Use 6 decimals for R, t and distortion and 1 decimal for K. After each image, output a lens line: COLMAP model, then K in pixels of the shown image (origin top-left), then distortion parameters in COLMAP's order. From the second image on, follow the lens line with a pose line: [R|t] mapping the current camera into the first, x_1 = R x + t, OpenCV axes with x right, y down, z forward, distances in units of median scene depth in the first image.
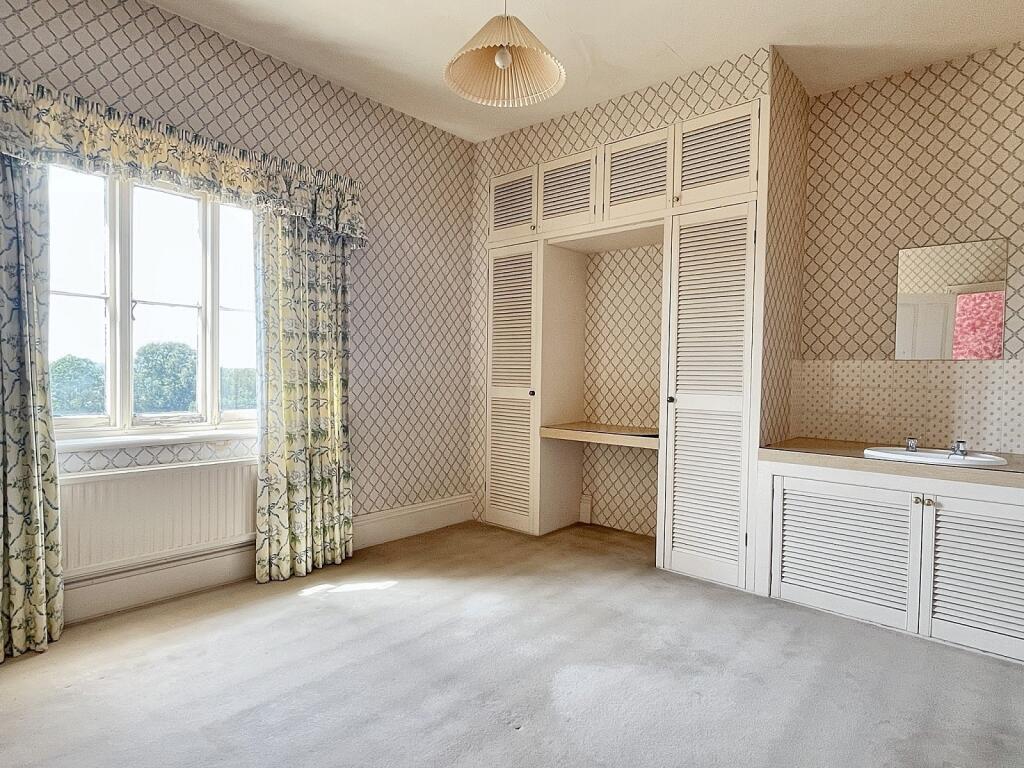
lens RADIAL K [[579.1, 0, 509.9], [0, 579.1, 385.5], [0, 0, 1]] dist [-0.000057, -0.001025]
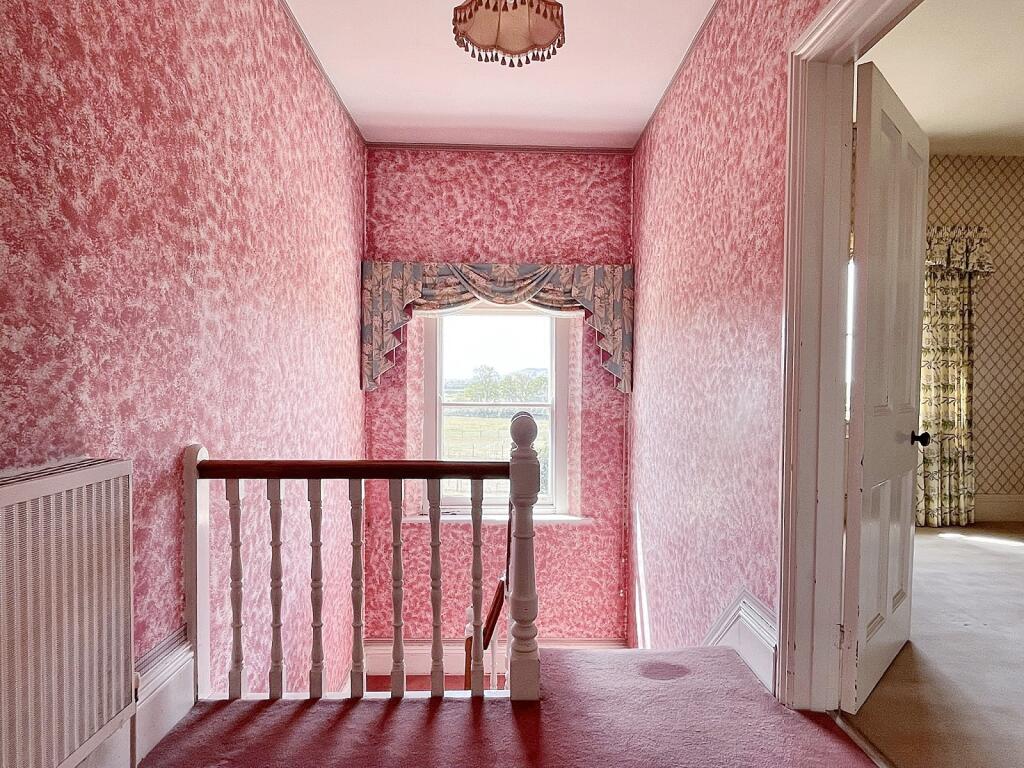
lens RADIAL K [[579.1, 0, 519.4], [0, 579.1, 388.8], [0, 0, 1]] dist [-0.000057, -0.001025]
pose [[0.684936, 0.005324, -0.728584, -0.036269], [-0.016870, 0.999821, -0.008553, 0.030837], [0.728408, 0.018149, 0.684903, -0.617867]]
